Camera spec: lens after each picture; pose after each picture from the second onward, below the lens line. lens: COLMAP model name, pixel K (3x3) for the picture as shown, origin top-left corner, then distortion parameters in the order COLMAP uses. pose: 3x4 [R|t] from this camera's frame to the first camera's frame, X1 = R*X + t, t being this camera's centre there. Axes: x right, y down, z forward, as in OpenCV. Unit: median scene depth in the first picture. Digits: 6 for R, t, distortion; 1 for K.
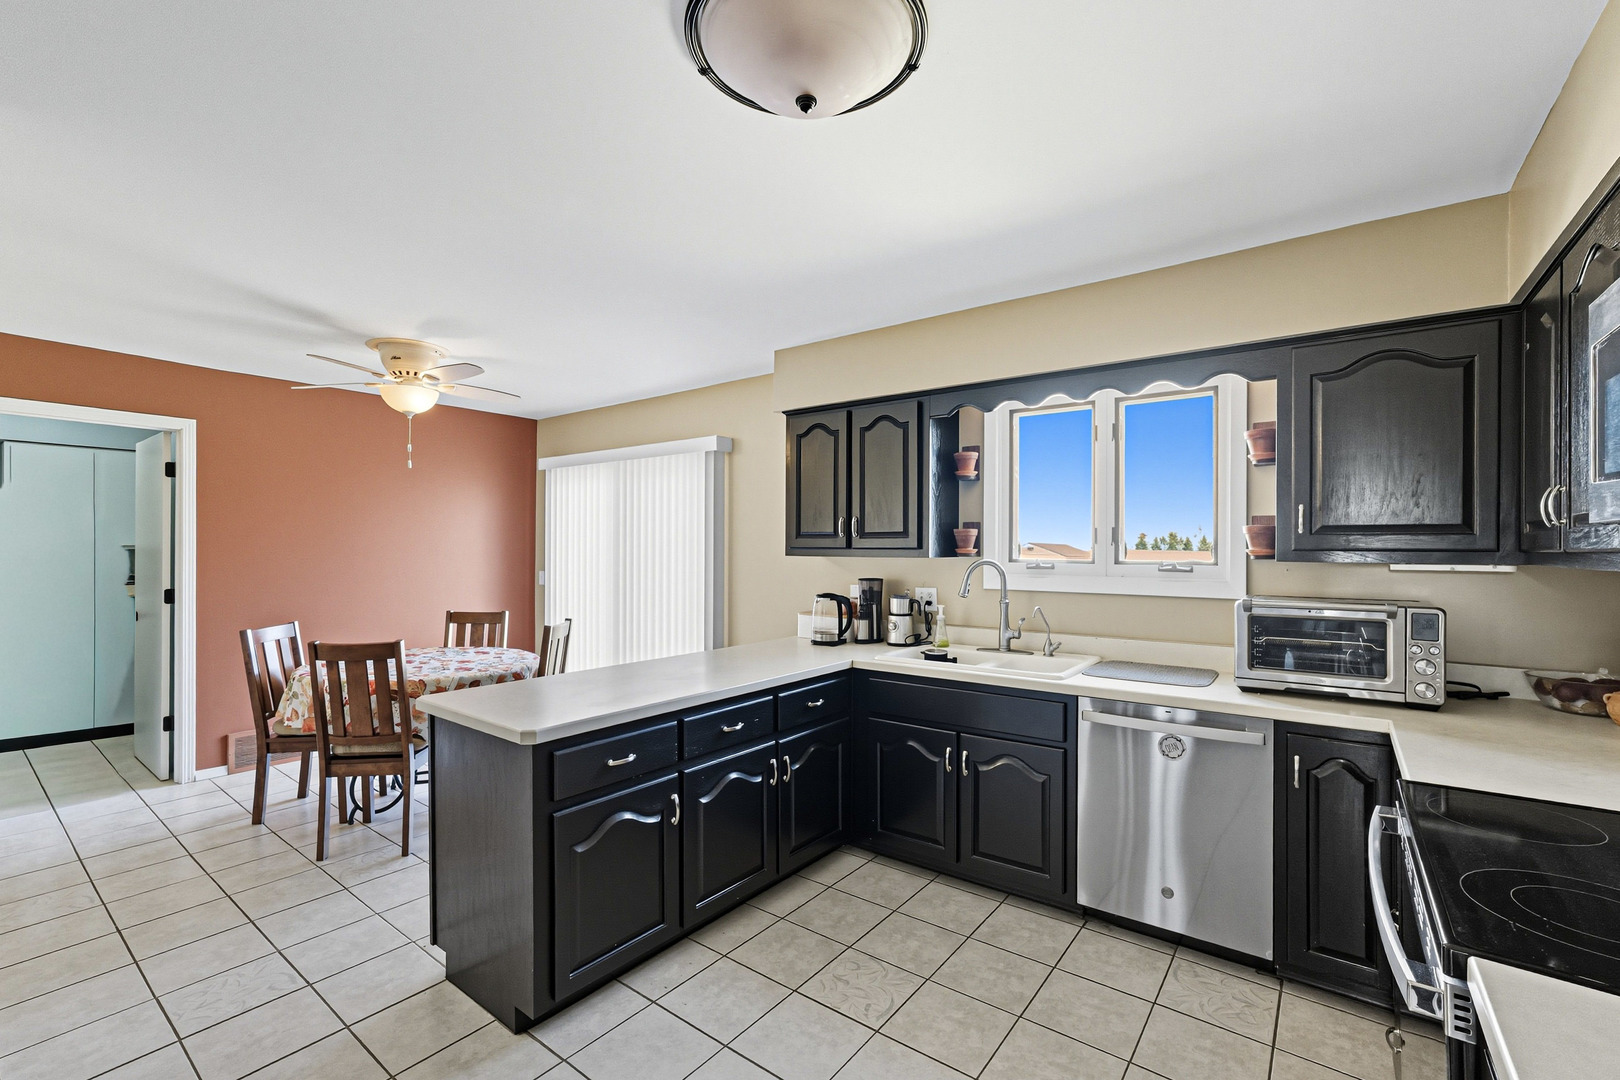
lens RADIAL K [[703.4, 0, 822.7], [0, 703.4, 551.5], [0, 0, 1]] dist [-0.028142, 0.013174]
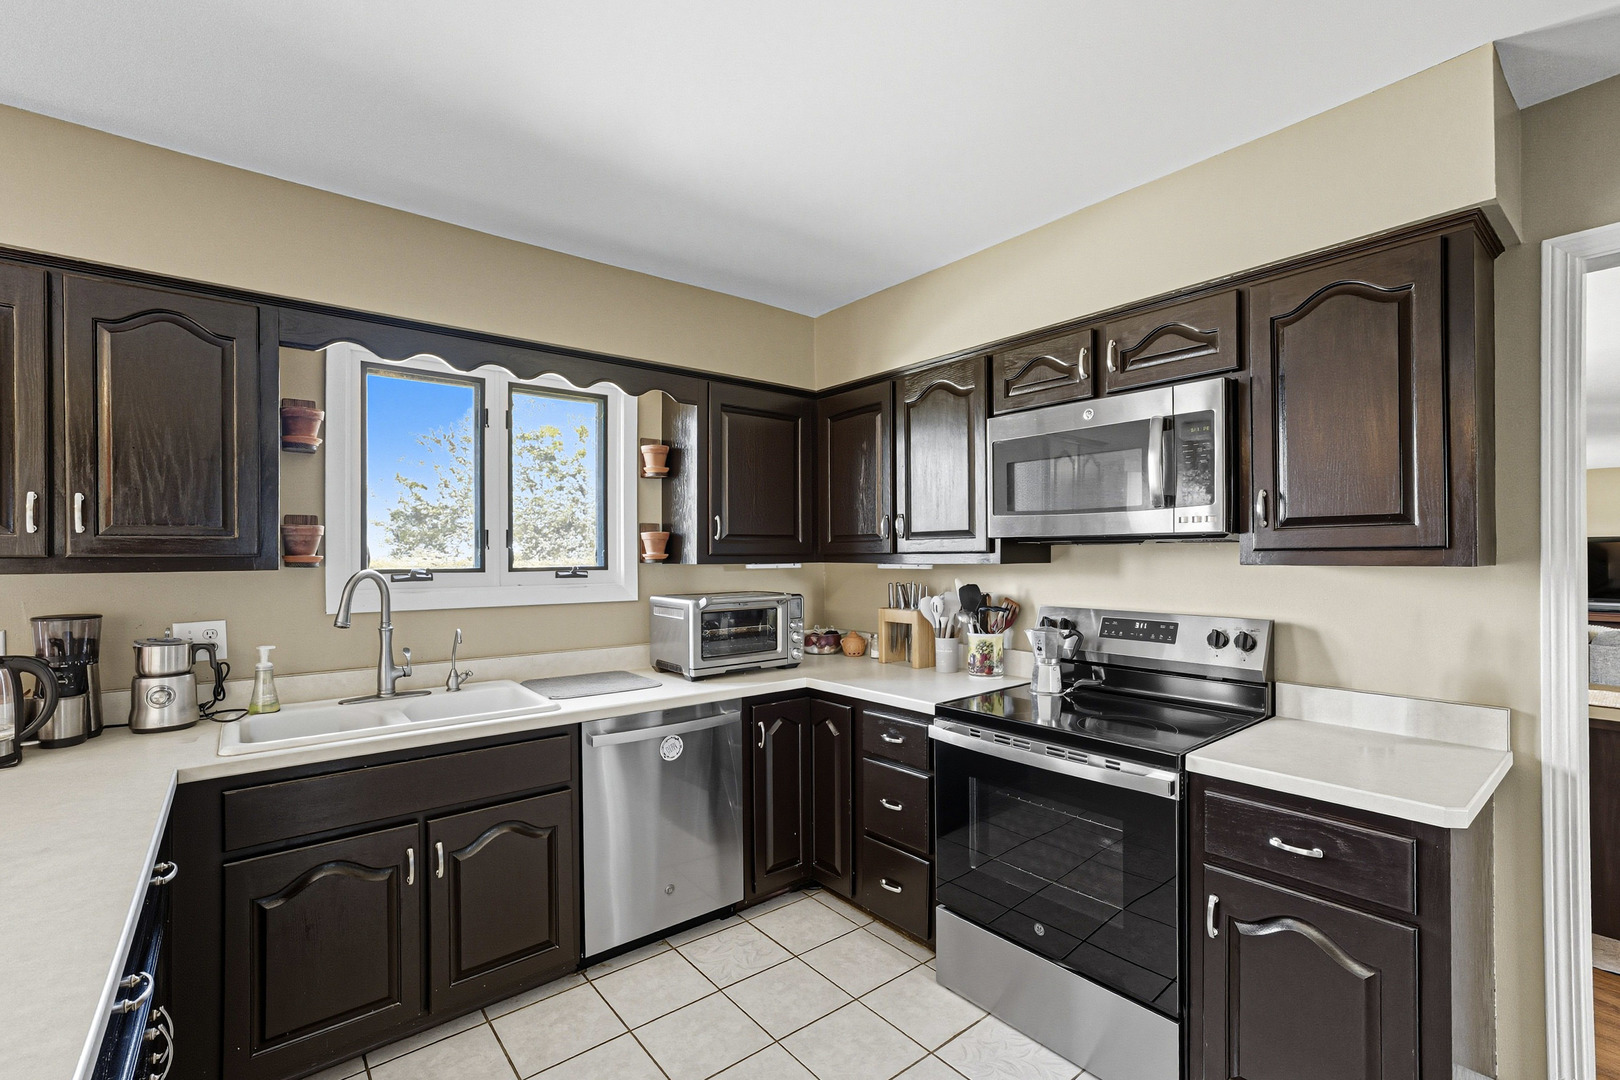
lens RADIAL K [[703.4, 0, 812.8], [0, 703.4, 556.7], [0, 0, 1]] dist [-0.028142, 0.013174]
pose [[0.249382, -0.007487, 0.968376, -0.301992], [0.009415, 0.999942, 0.005307, -0.001622], [-0.968359, 0.007793, 0.249438, 0.372550]]
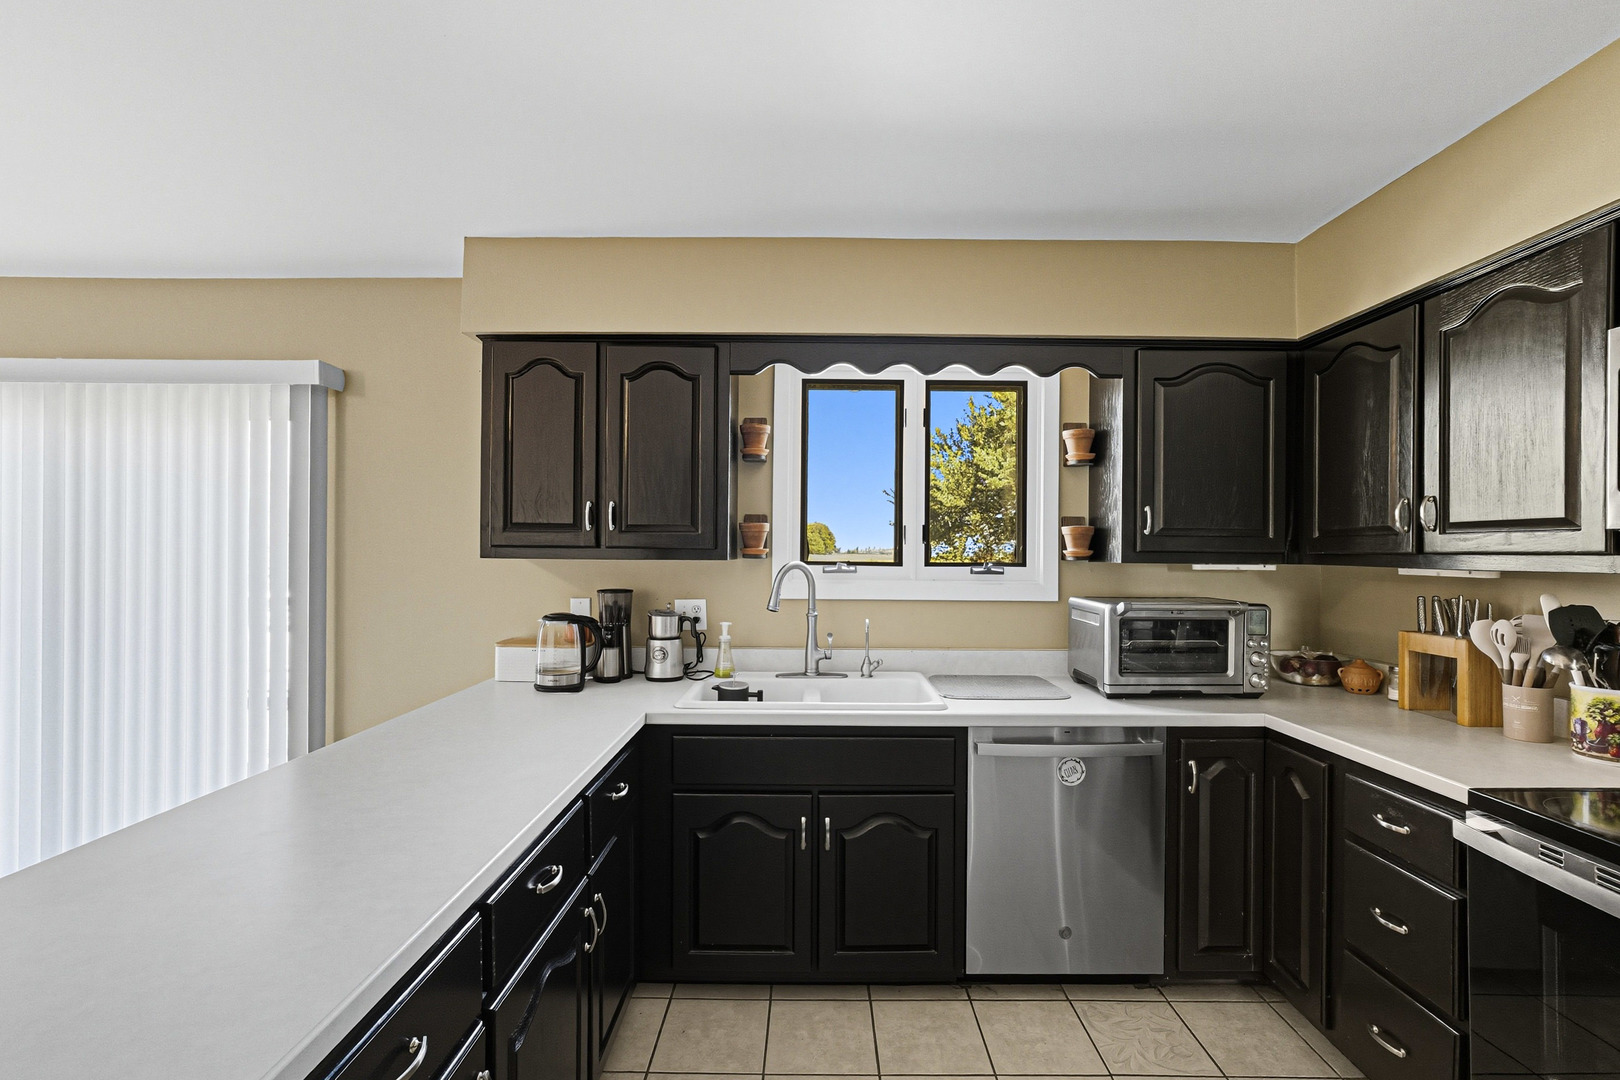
lens RADIAL K [[703.4, 0, 815.1], [0, 703.4, 548.2], [0, 0, 1]] dist [-0.028142, 0.013174]
pose [[0.803850, 0.003011, 0.594824, -0.205233], [-0.001973, 0.999995, -0.002396, -0.002315], [-0.594829, 0.000752, 0.803852, 0.325527]]
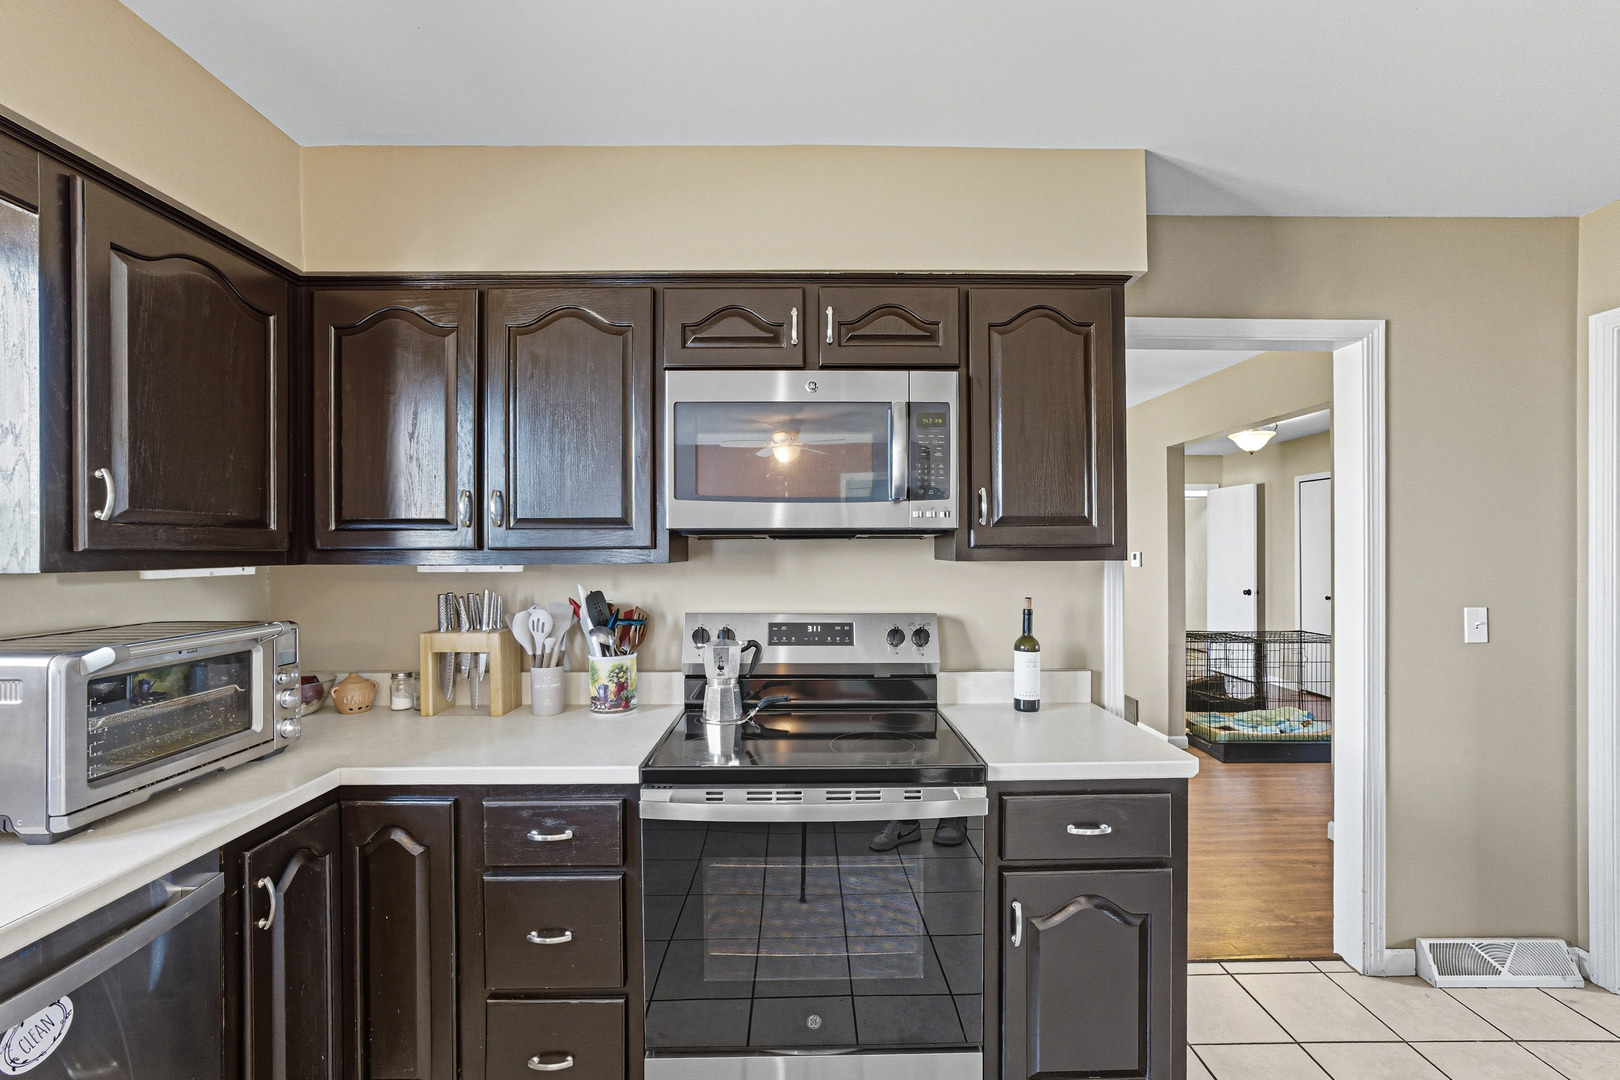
lens RADIAL K [[703.4, 0, 813.1], [0, 703.4, 552.7], [0, 0, 1]] dist [-0.028142, 0.013174]
pose [[-0.599596, -0.008439, 0.800258, -0.068574], [0.003682, 0.999905, 0.013303, -0.003870], [-0.800294, 0.010923, -0.599508, 0.604609]]
